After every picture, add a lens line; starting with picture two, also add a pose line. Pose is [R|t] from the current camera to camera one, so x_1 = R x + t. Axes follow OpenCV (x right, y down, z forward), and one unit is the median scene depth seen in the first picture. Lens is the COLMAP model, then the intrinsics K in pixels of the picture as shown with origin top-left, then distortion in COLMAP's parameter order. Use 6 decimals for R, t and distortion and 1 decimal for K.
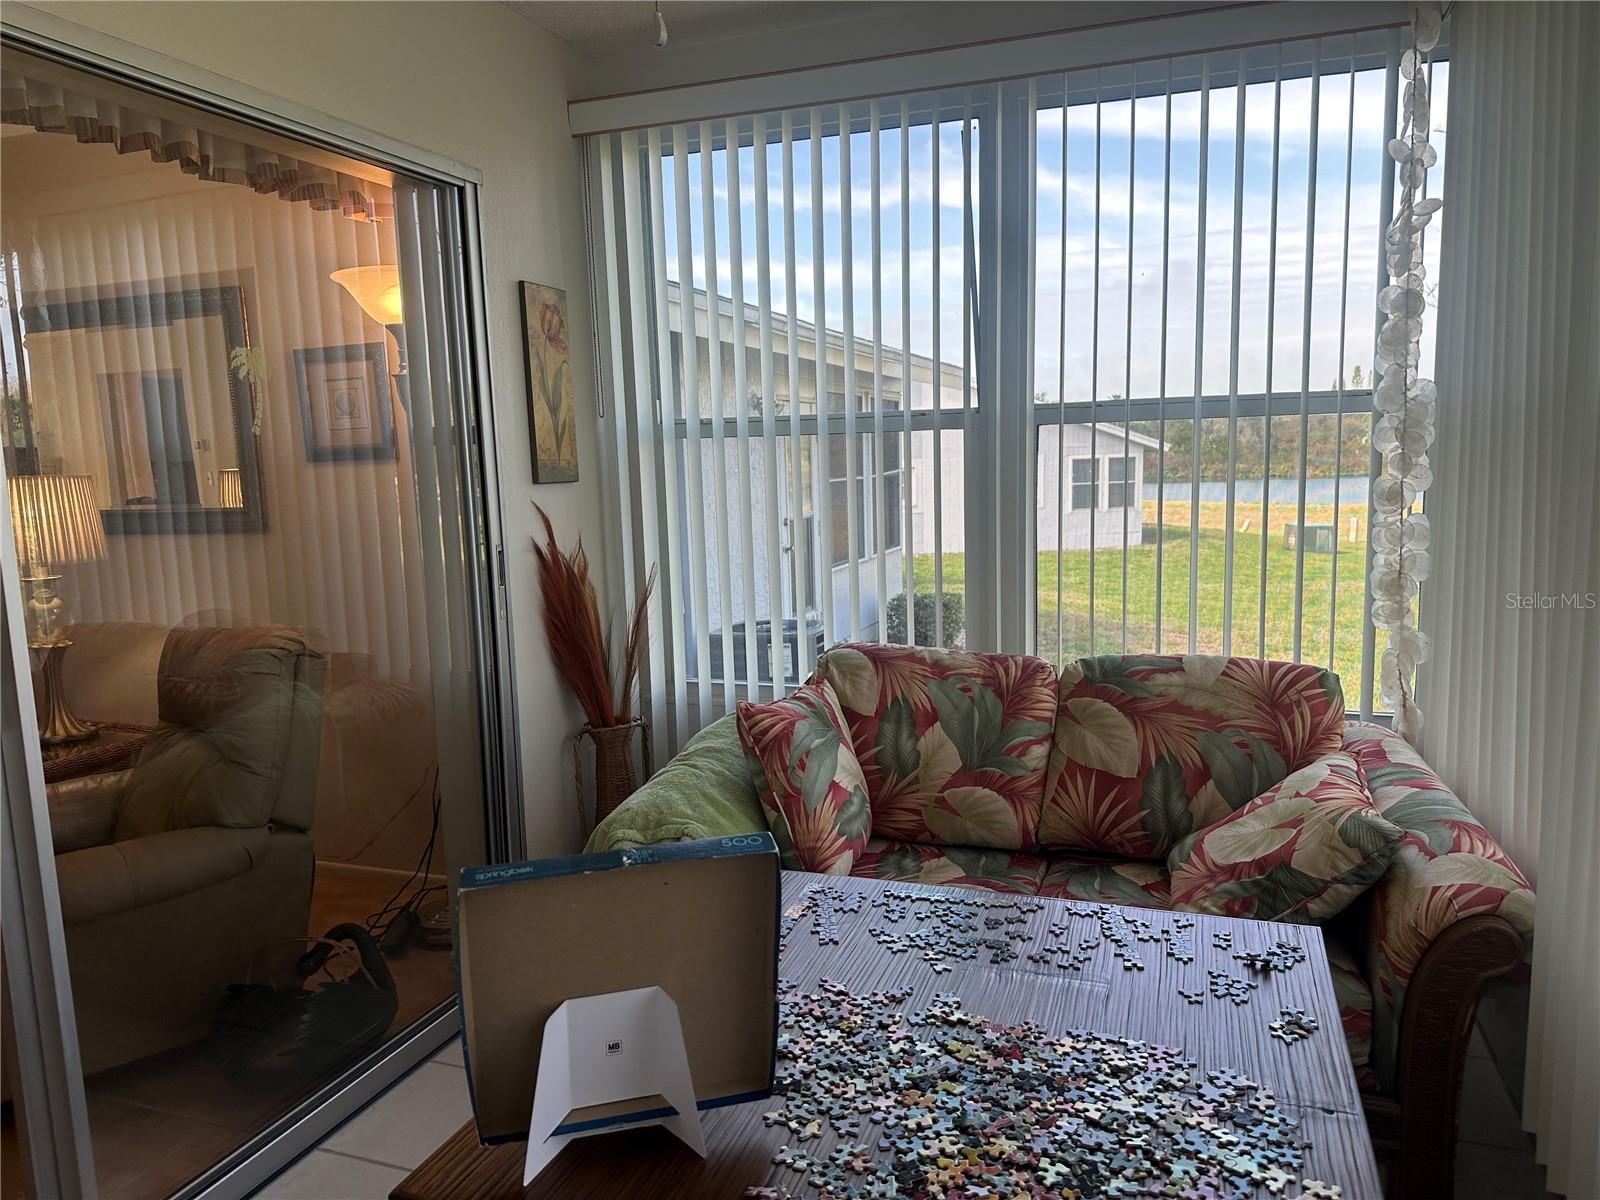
lens RADIAL K [[1113.1, 0, 792.0], [0, 1113.1, 602.7], [0, 0, 1]] dist [0.115618, -0.150699]
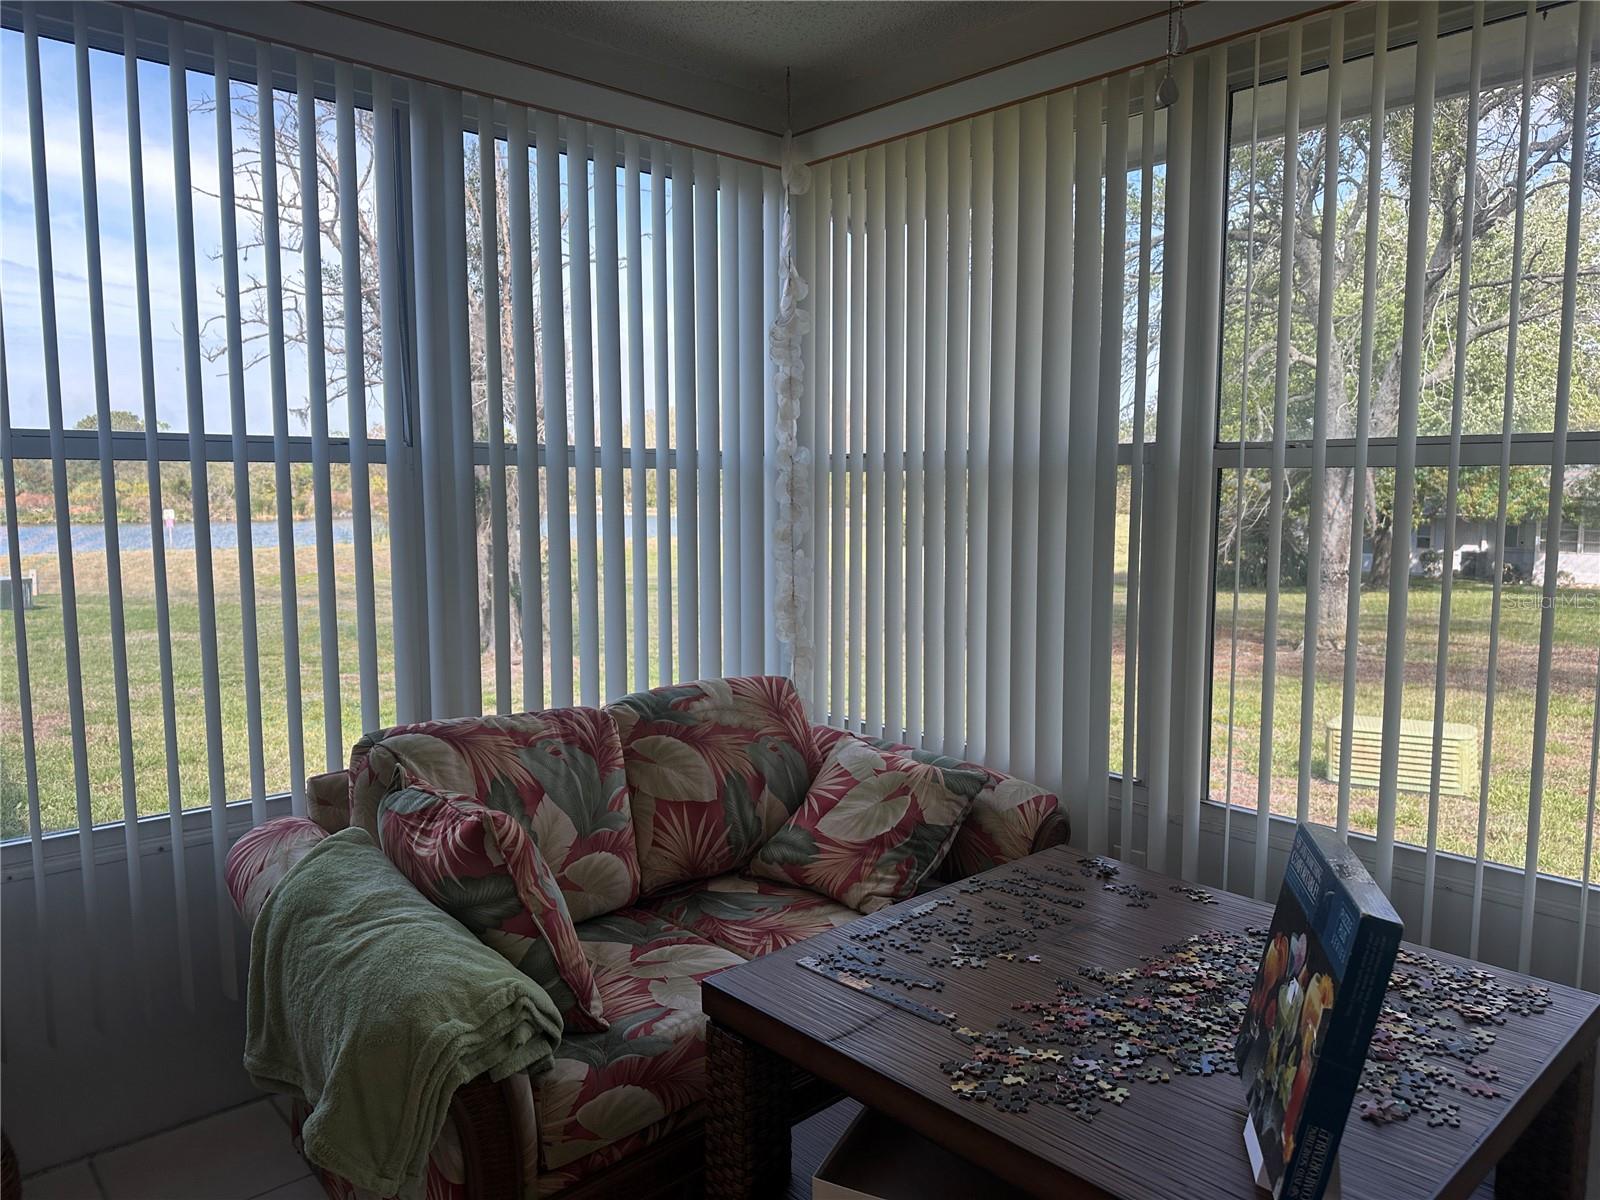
lens RADIAL K [[1113.1, 0, 792.0], [0, 1113.1, 602.7], [0, 0, 1]] dist [0.115618, -0.150699]
pose [[0.479014, -0.068856, 0.875102, -0.572610], [0.105753, 0.994184, 0.020338, -0.044363], [-0.871414, 0.082802, 0.483510, 0.401117]]
